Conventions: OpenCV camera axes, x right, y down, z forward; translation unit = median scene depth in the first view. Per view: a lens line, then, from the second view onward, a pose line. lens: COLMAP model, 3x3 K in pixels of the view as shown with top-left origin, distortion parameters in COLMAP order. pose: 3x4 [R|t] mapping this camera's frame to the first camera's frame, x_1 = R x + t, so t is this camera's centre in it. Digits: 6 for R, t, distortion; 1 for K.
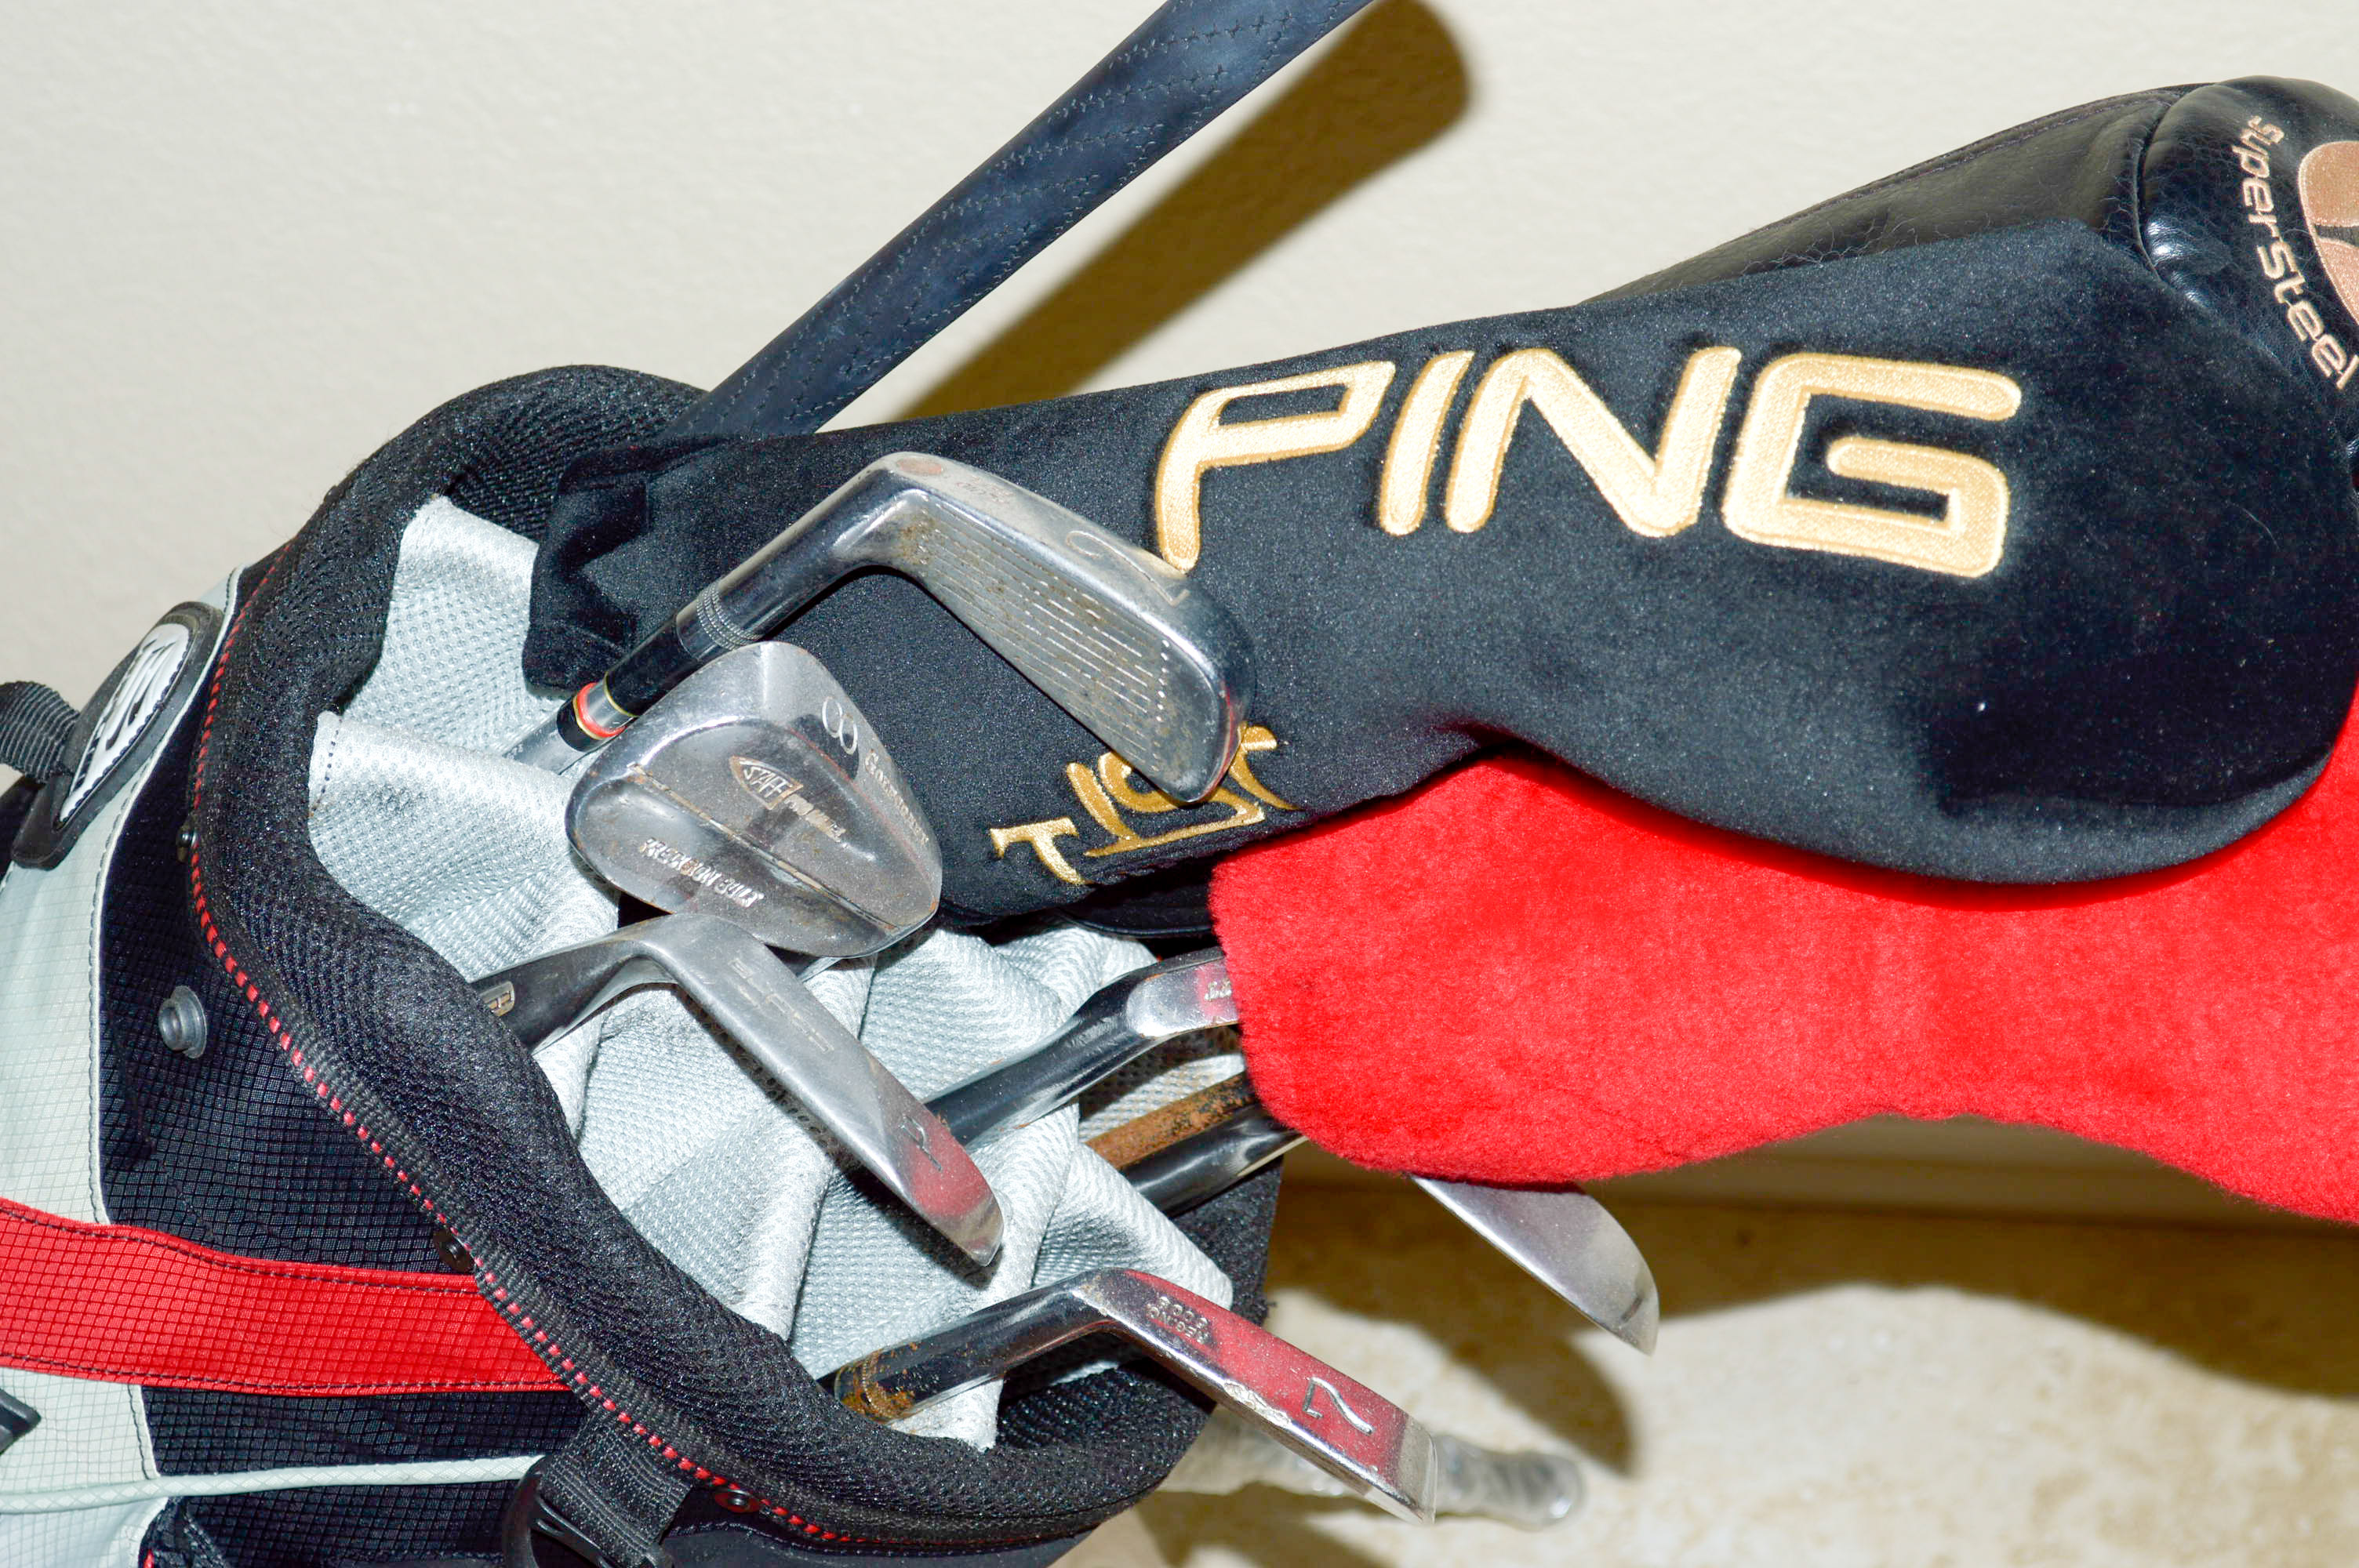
lens RADIAL K [[4961.0, 0, 1178.1], [0, 4961.0, 784.4], [0, 0, 1]] dist [0.027583, 0.000000]
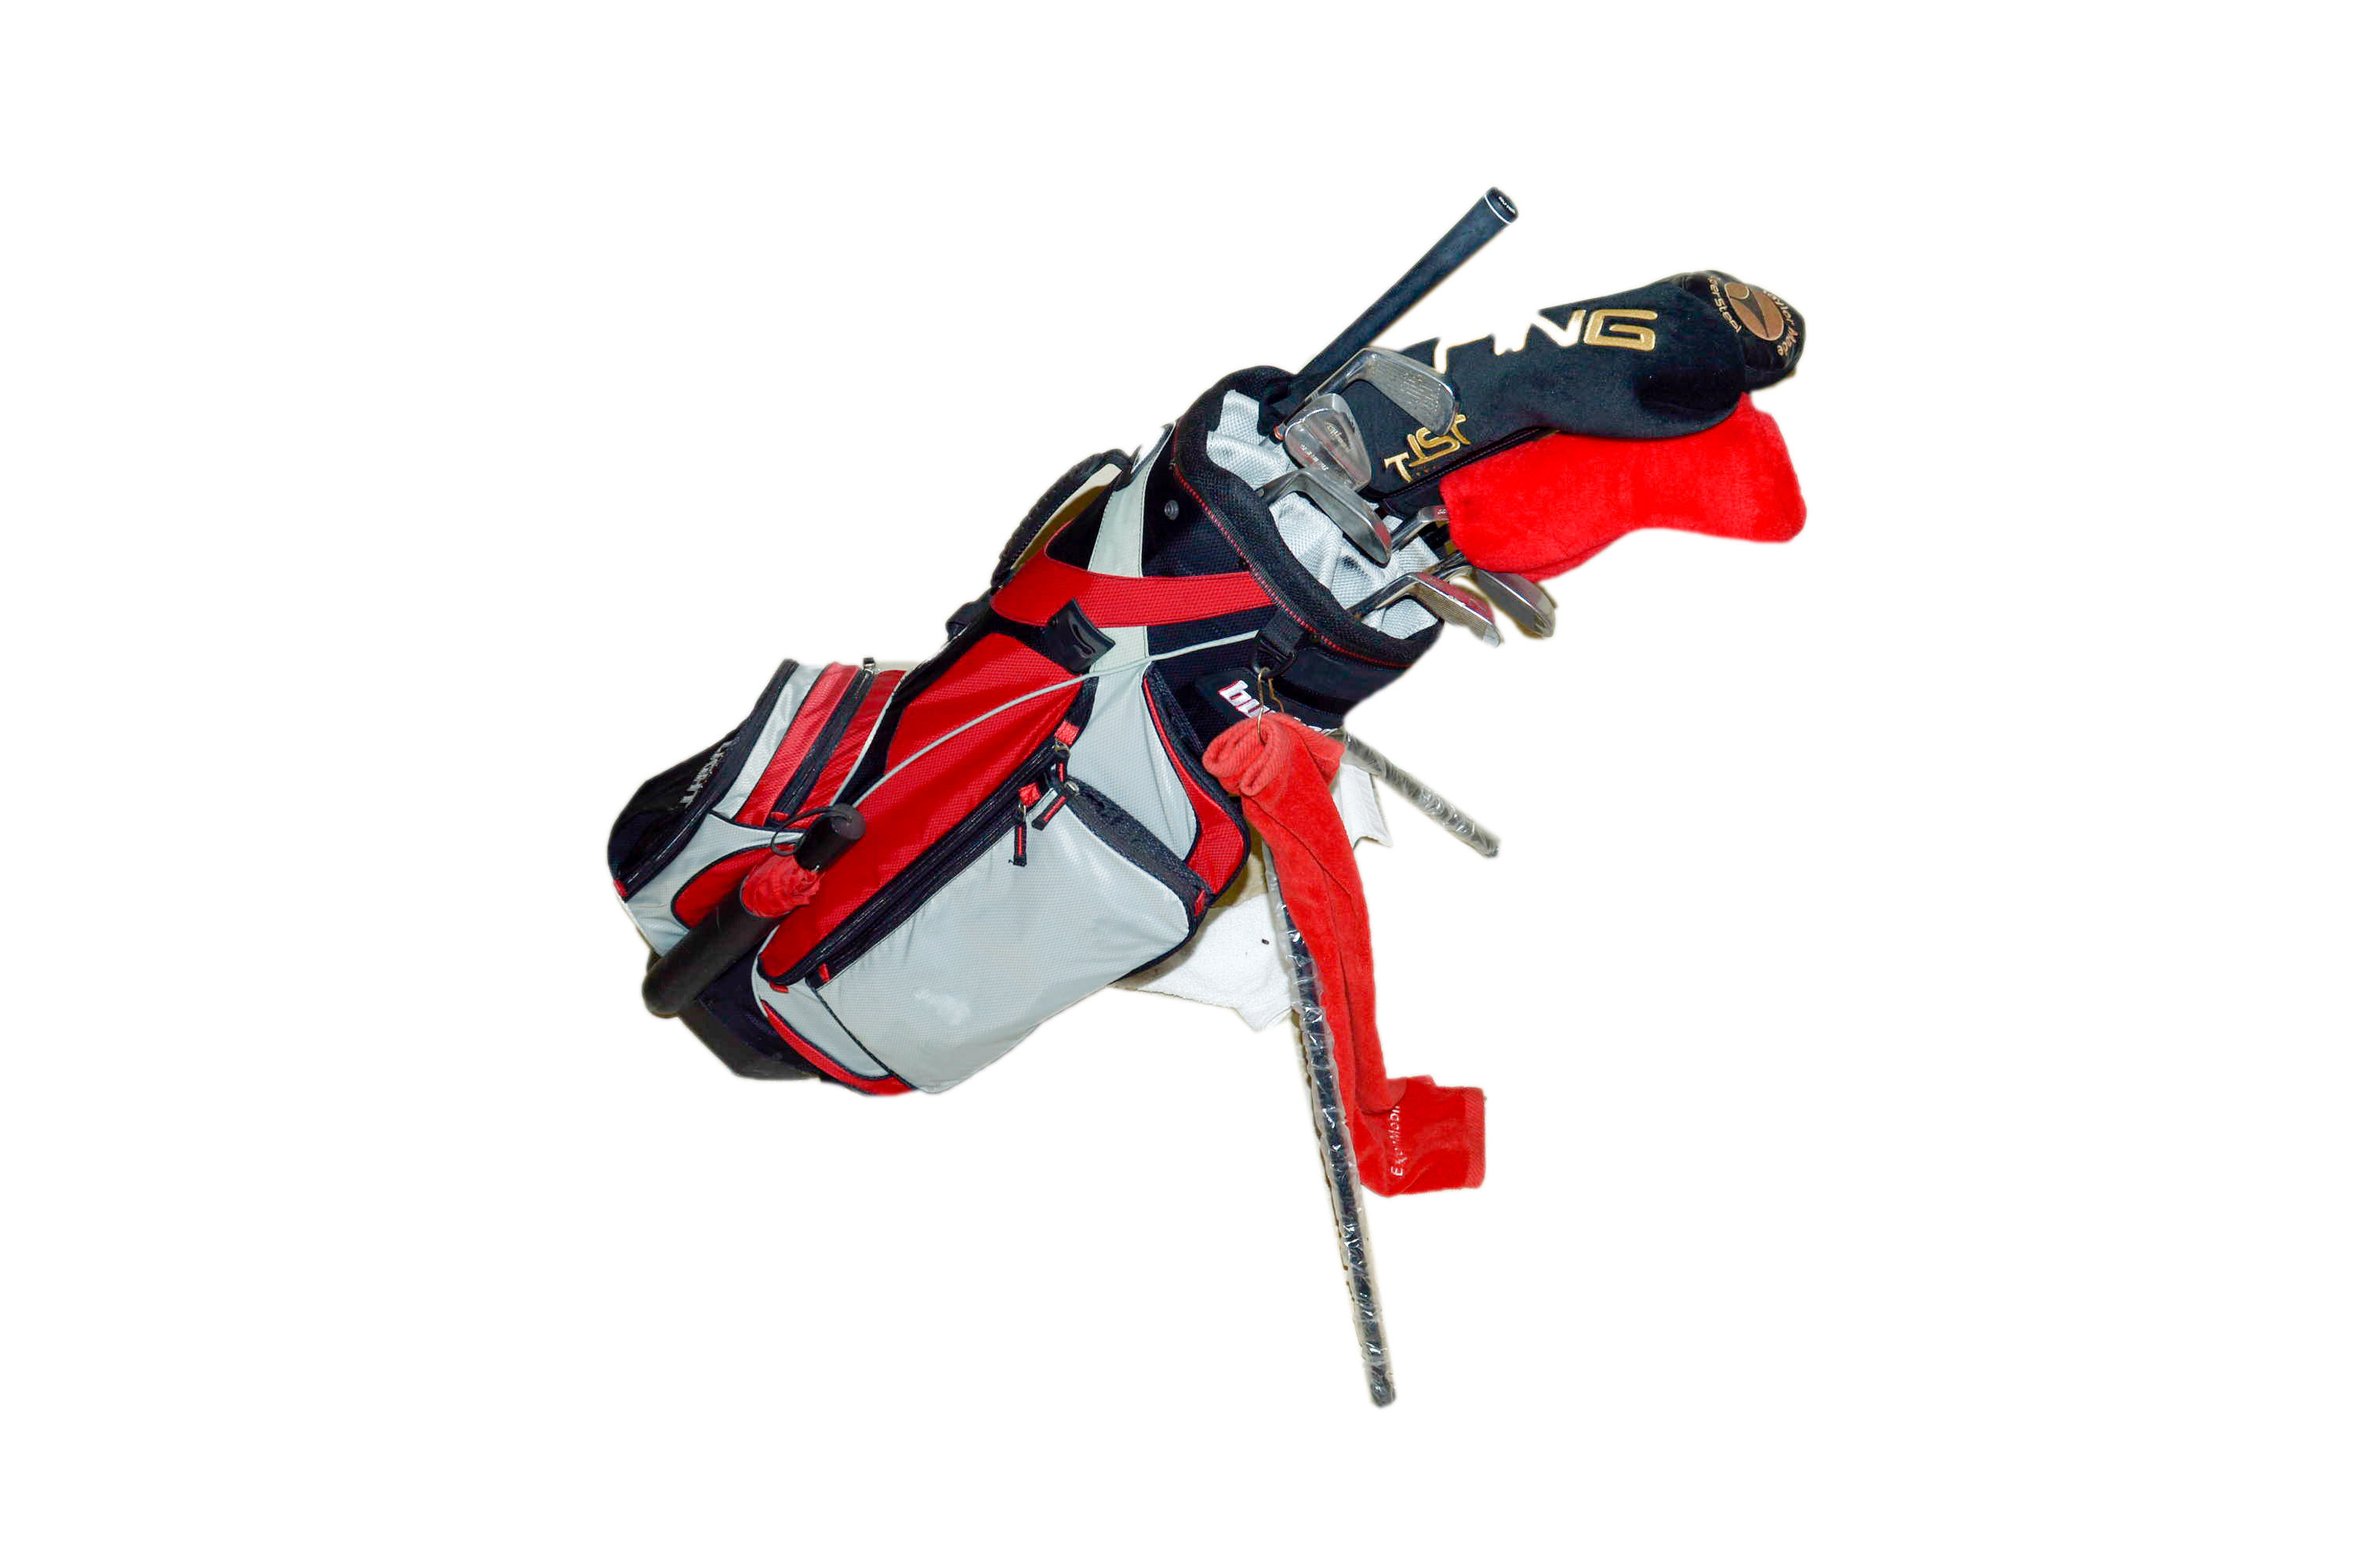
lens RADIAL K [[2086.7, 0, 1181.8], [0, 2086.7, 782.6], [0, 0, 1]] dist [-0.008575, -0.000698]
pose [[0.999631, 0.009570, -0.025411, -0.153152], [-0.013200, 0.989080, -0.146786, 0.500825], [0.023729, 0.147067, 0.988842, -0.562754]]
